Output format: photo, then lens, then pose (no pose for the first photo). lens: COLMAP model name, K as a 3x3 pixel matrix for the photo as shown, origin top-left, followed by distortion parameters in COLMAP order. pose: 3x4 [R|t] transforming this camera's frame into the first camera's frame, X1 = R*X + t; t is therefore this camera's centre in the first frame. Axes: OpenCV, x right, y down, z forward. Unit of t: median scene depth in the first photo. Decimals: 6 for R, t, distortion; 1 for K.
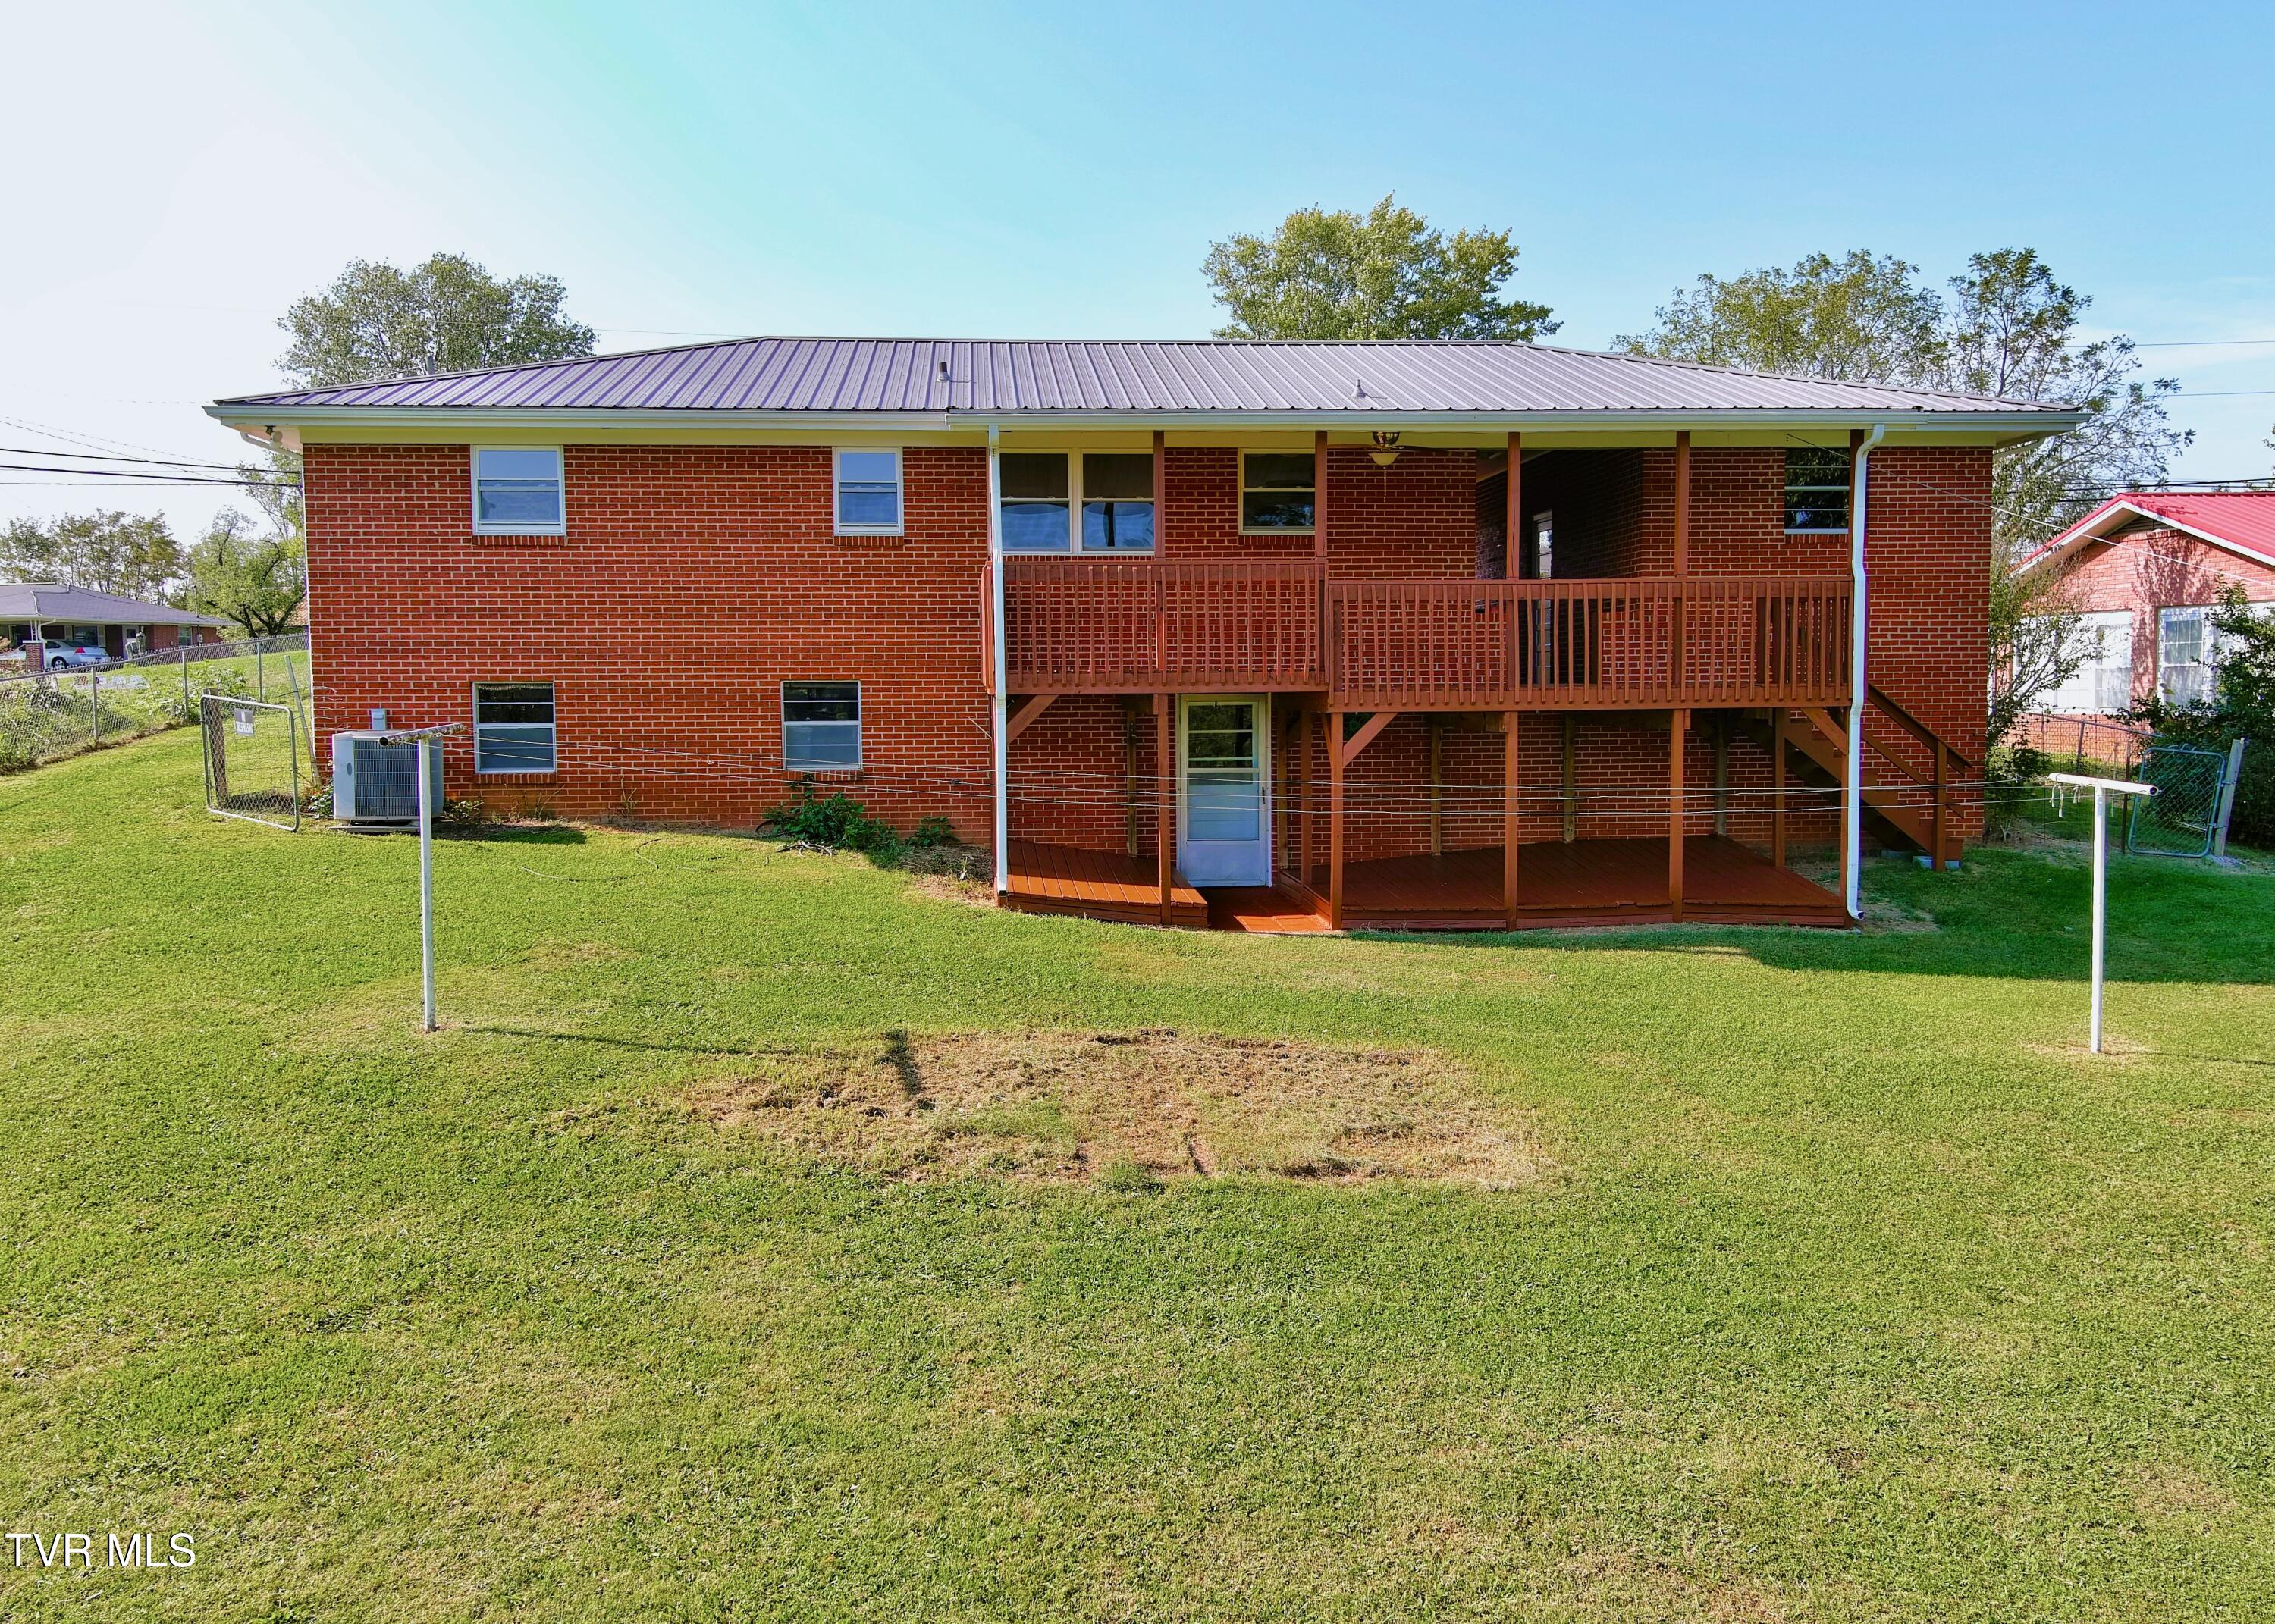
lens RADIAL K [[1981.3, 0, 1137.6], [0, 1981.3, 812.3], [0, 0, 1]] dist [0.000016, -0.004121]
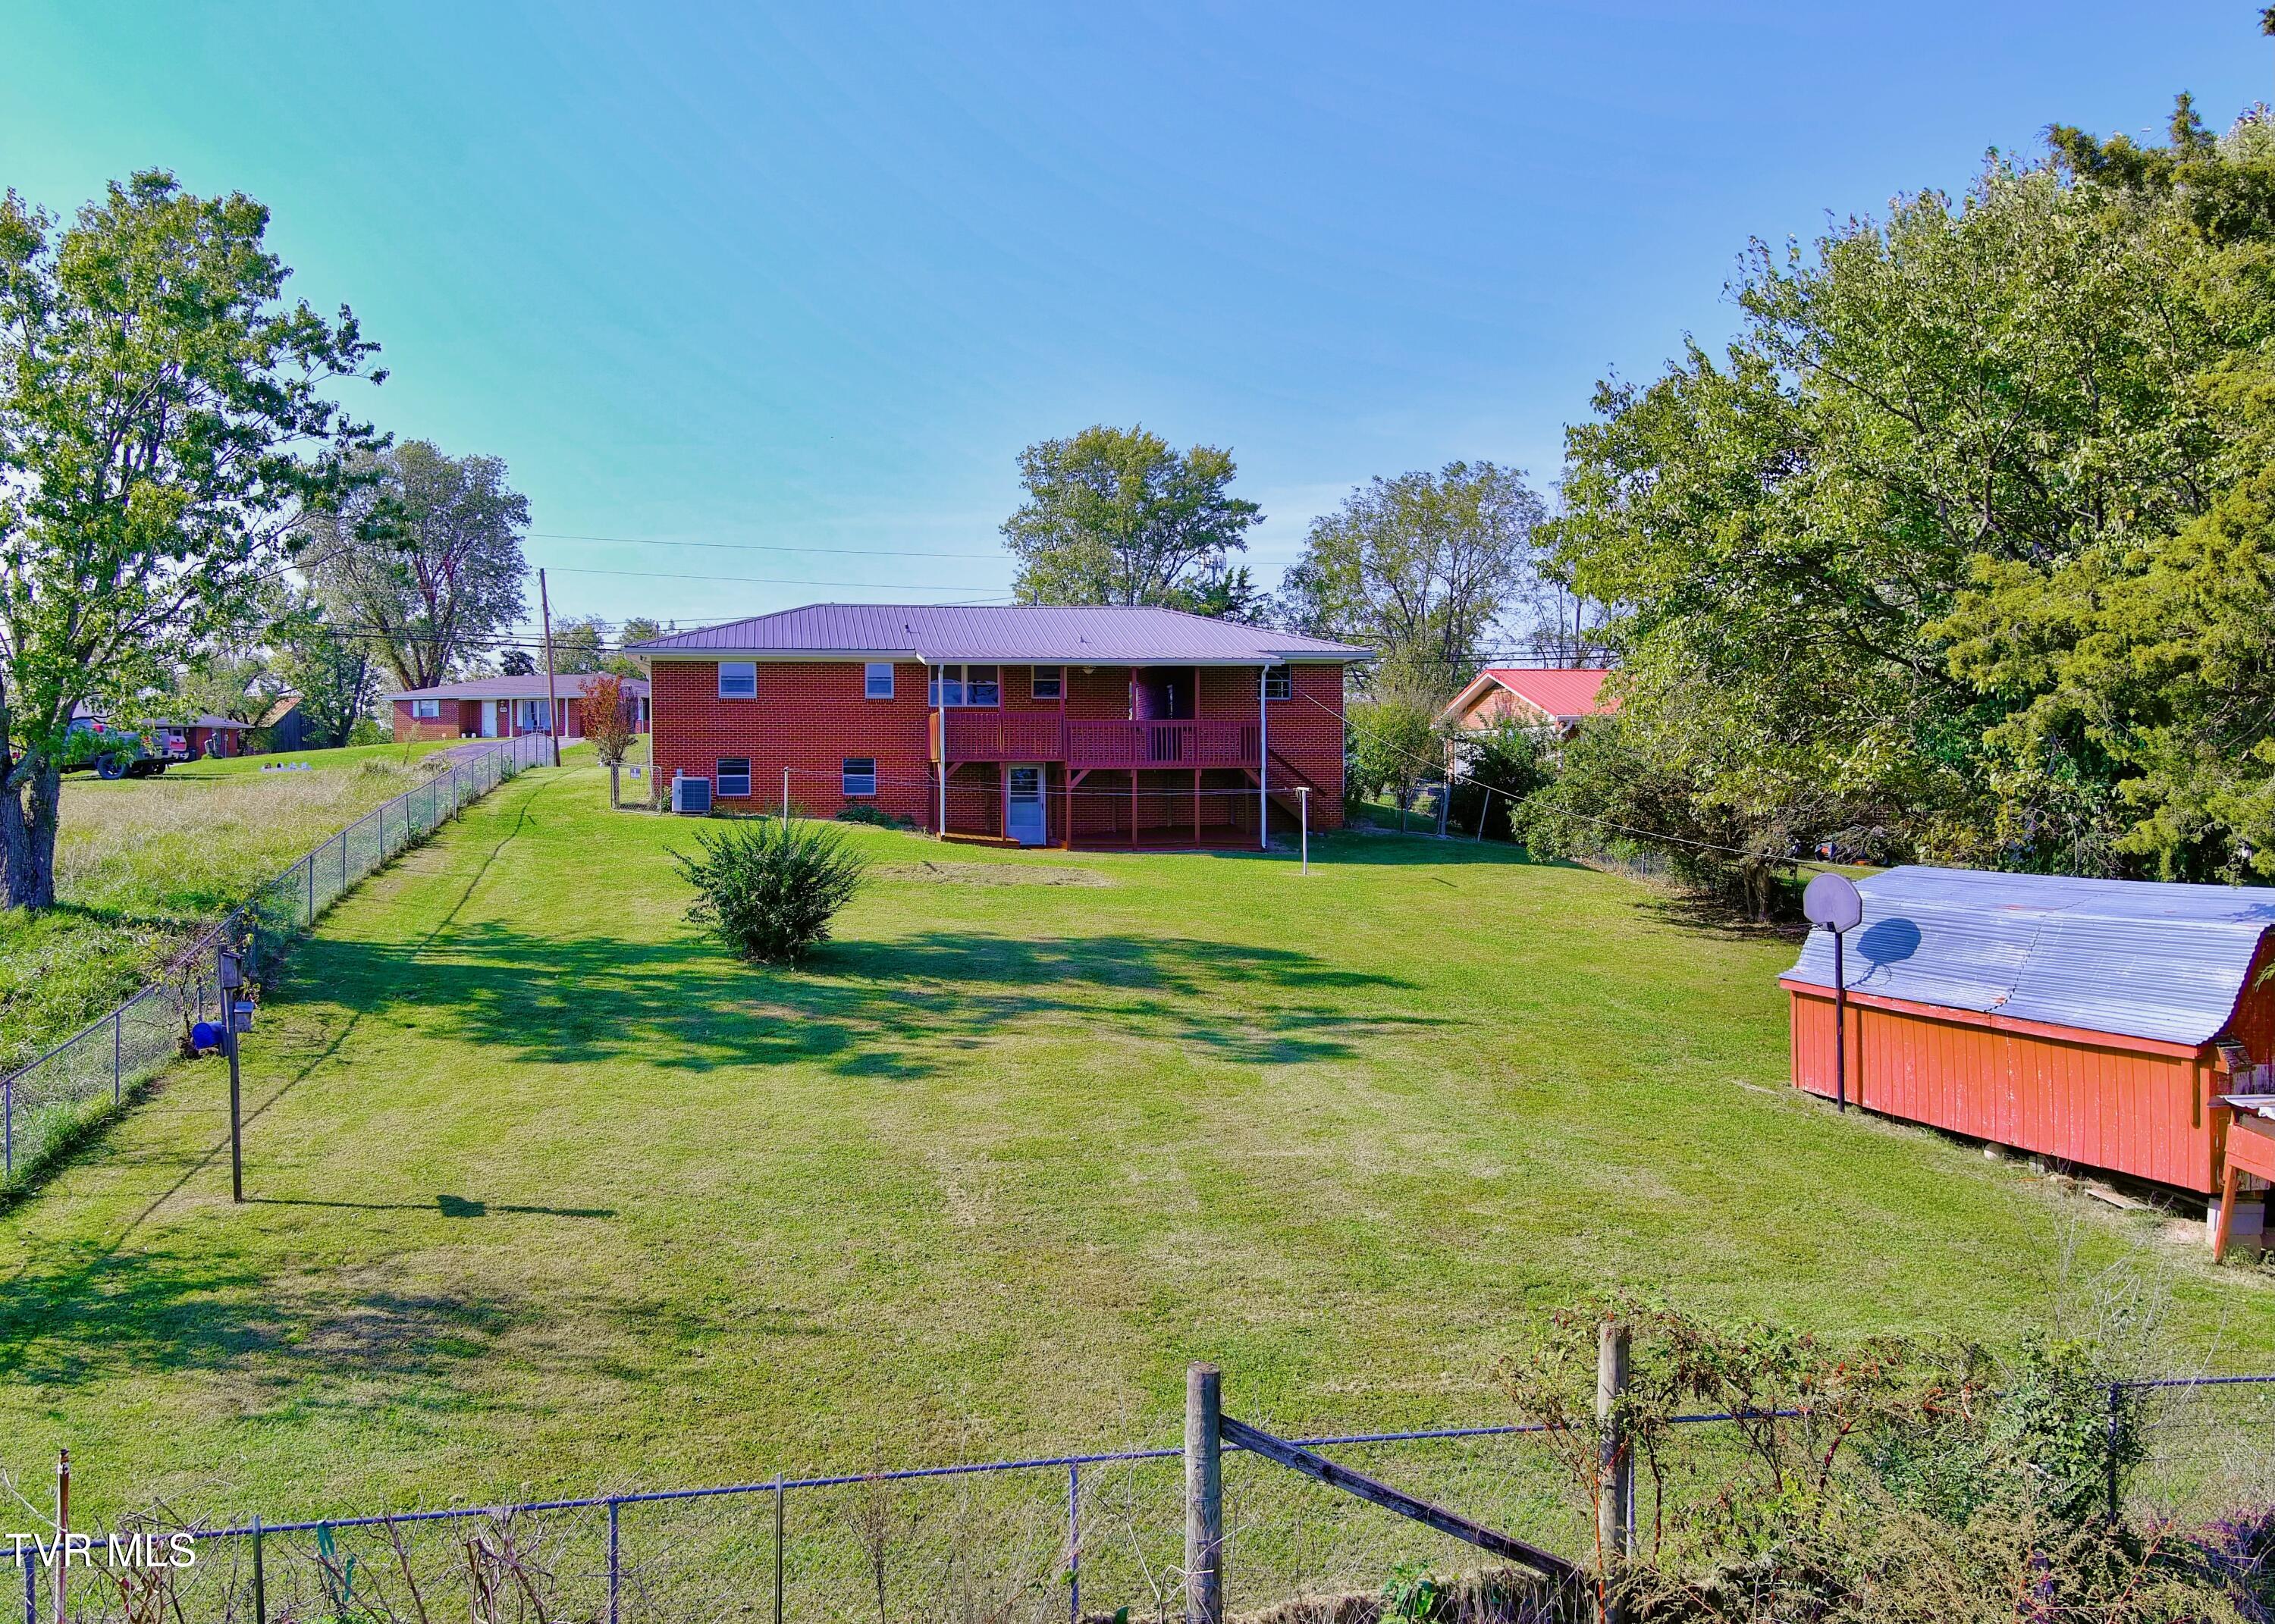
lens RADIAL K [[1981.3, 0, 1137.7], [0, 1981.3, 807.8], [0, 0, 1]] dist [0.000016, -0.004121]
pose [[0.994973, -0.000944, 0.100136, -0.064544], [0.006275, 0.998578, -0.052932, 0.126876], [-0.099944, 0.053295, 0.993565, -1.459829]]
